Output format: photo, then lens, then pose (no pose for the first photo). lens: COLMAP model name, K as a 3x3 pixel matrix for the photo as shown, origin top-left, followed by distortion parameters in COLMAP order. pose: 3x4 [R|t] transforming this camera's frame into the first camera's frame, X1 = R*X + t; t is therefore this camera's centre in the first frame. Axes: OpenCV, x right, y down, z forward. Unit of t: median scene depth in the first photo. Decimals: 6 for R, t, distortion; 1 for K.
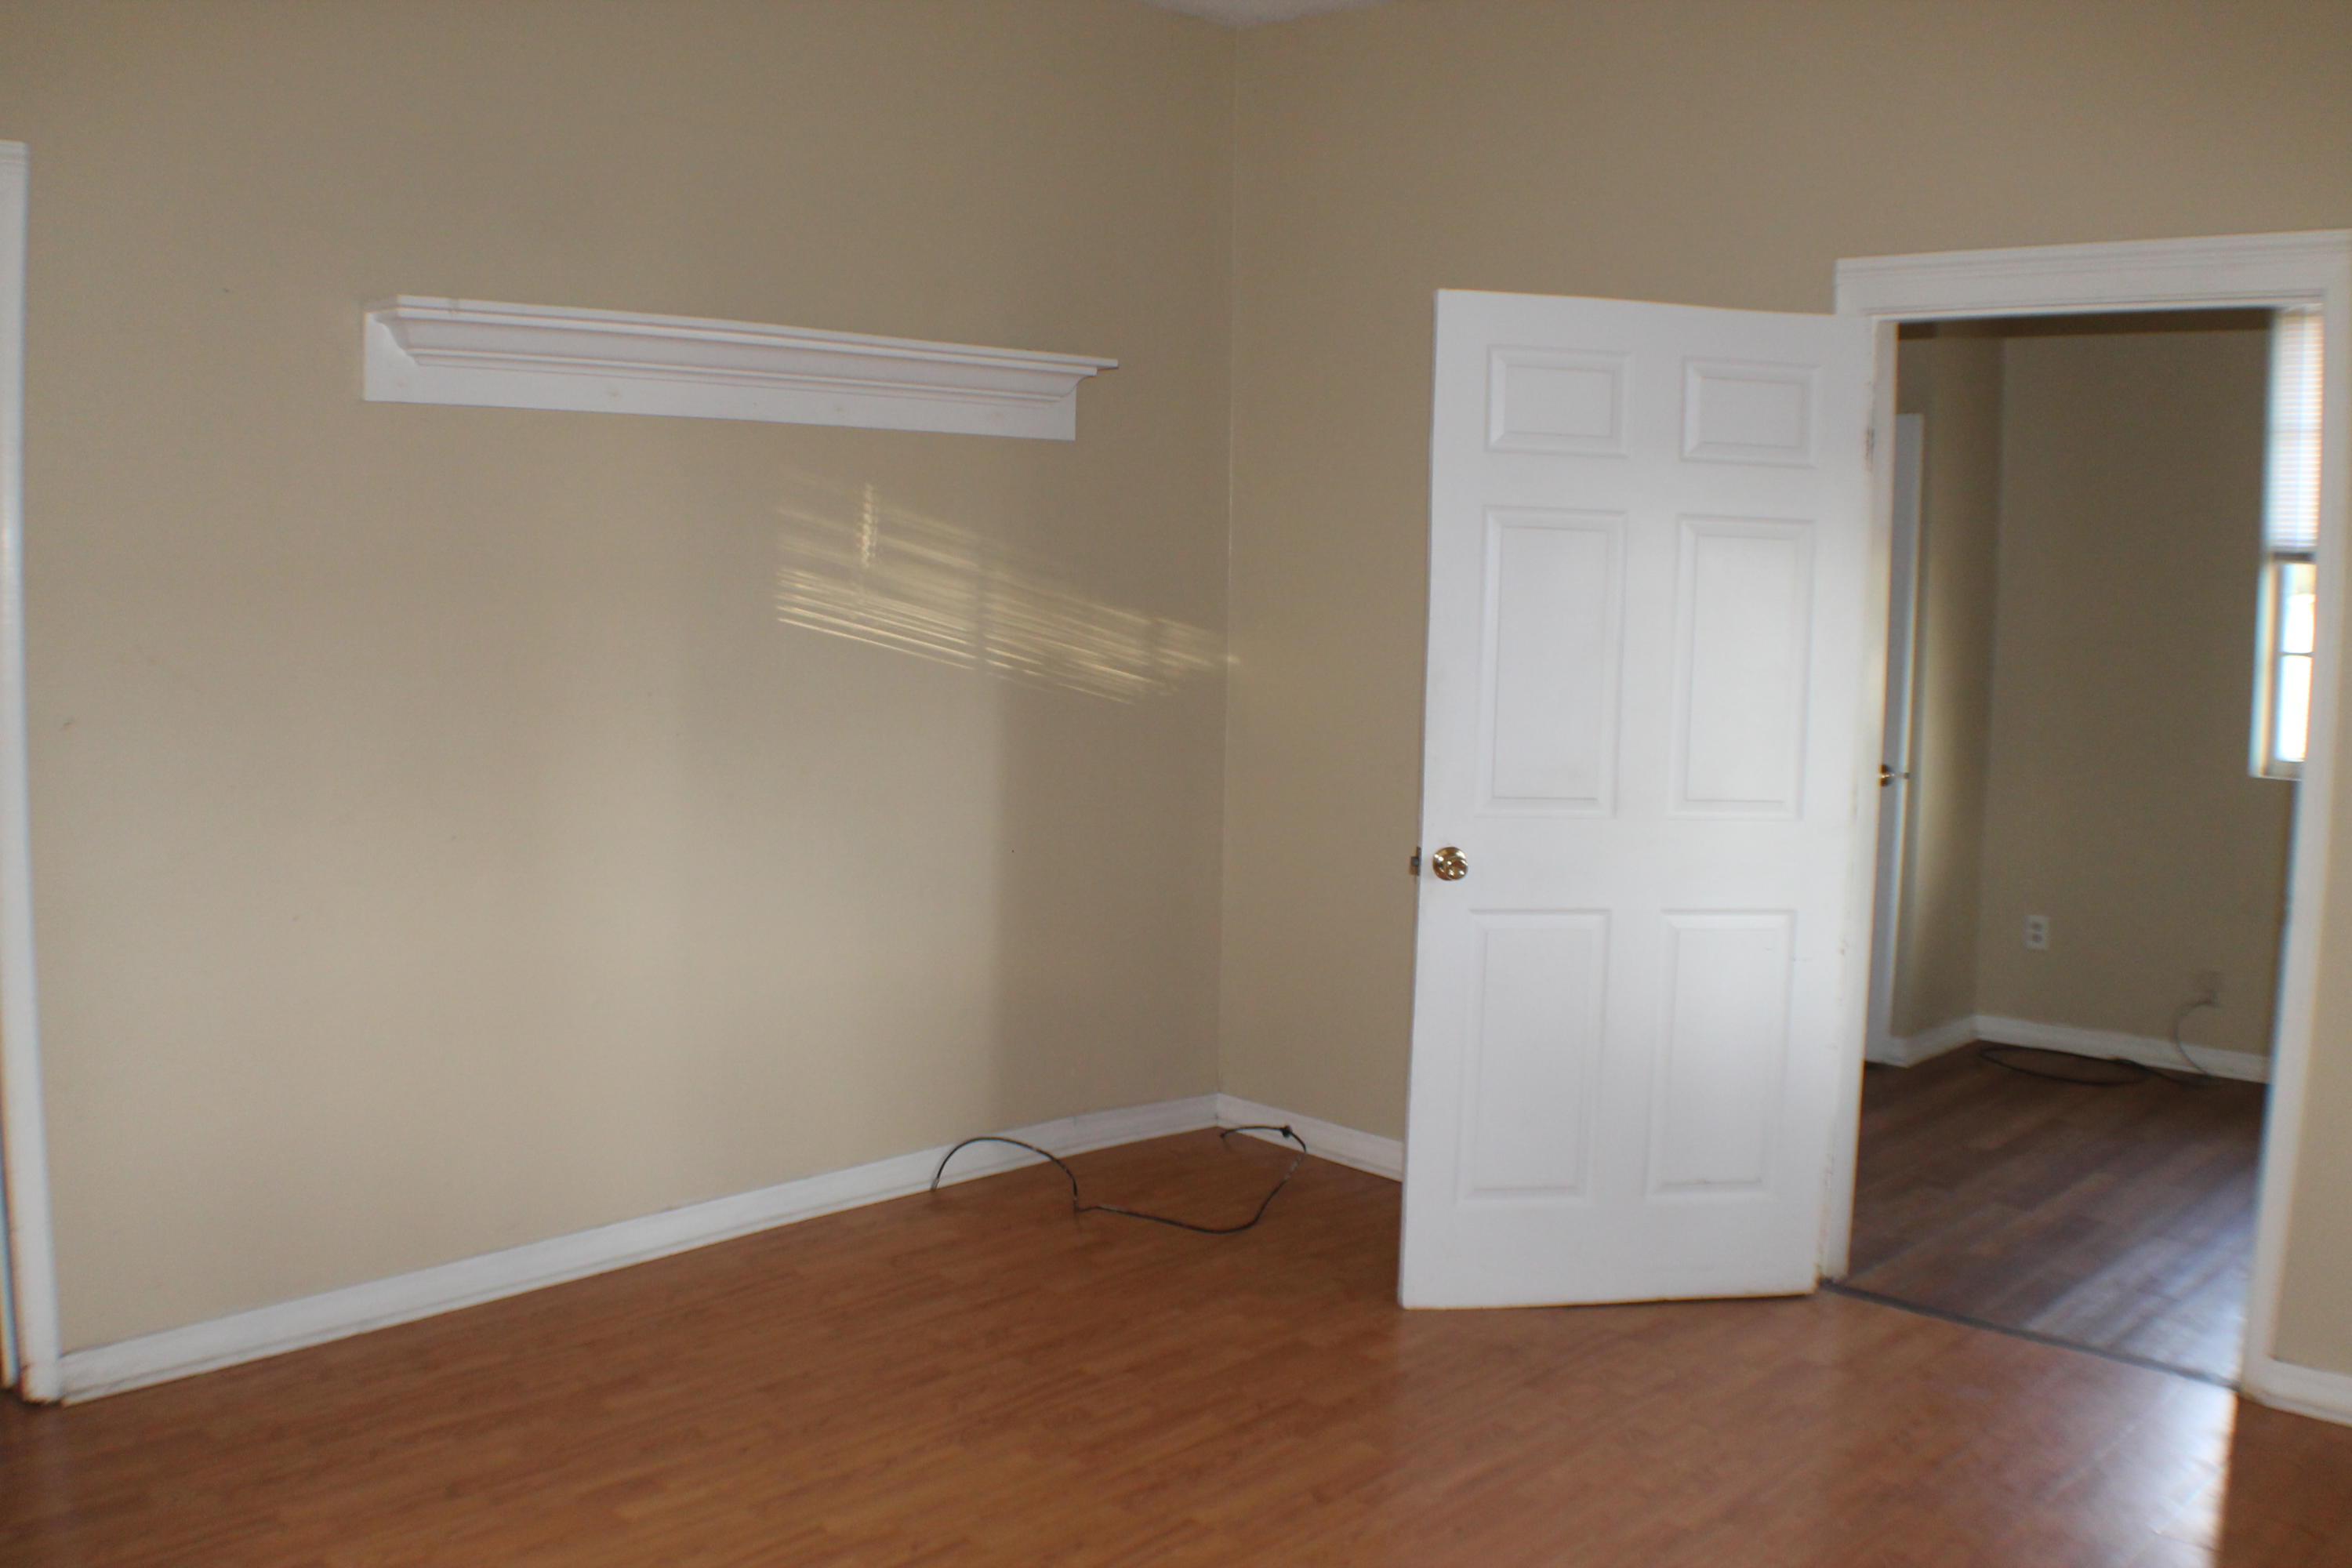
lens RADIAL K [[2267.8, 0, 1176.0], [0, 2267.8, 784.0], [0, 0, 1]] dist [-0.223057, 0.001066]
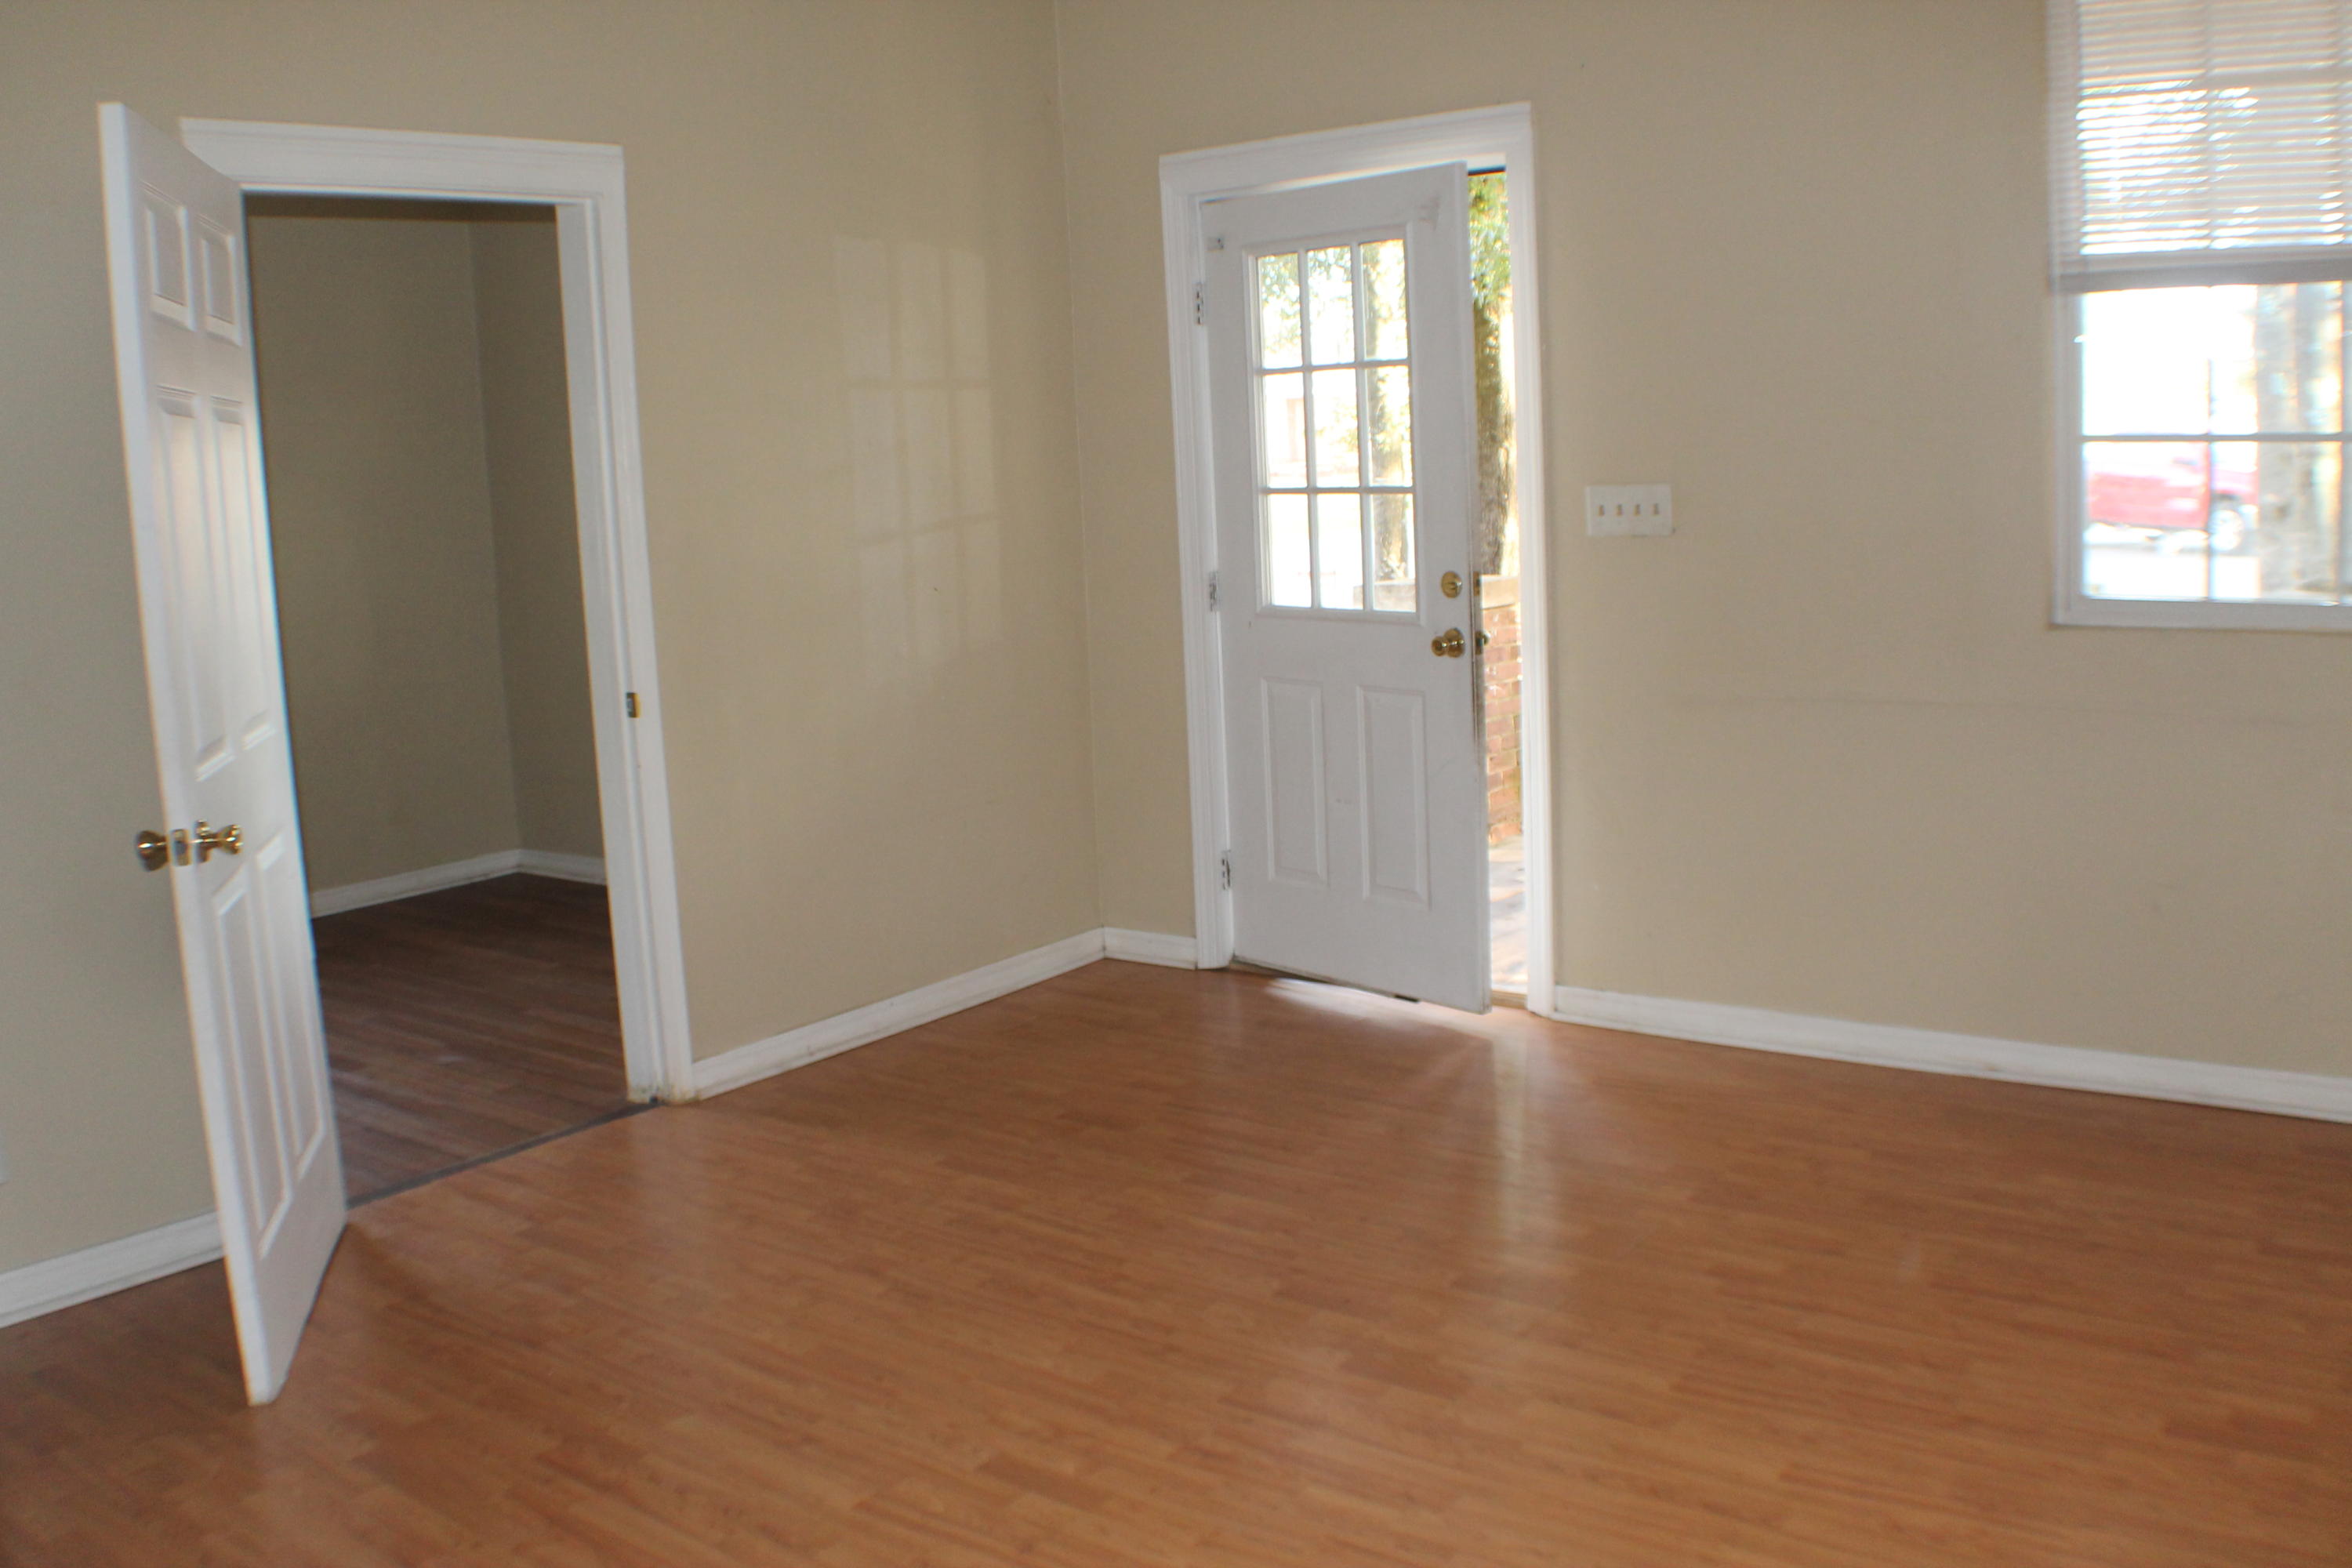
lens RADIAL K [[2097.5, 0, 1169.1], [0, 2097.5, 810.5], [0, 0, 1]] dist [-0.184503, 0.013433]
pose [[-0.113558, -0.180204, 0.977052, -0.674842], [0.147015, 0.969540, 0.195905, -0.069527], [-0.982594, 0.165888, -0.083606, 0.808983]]
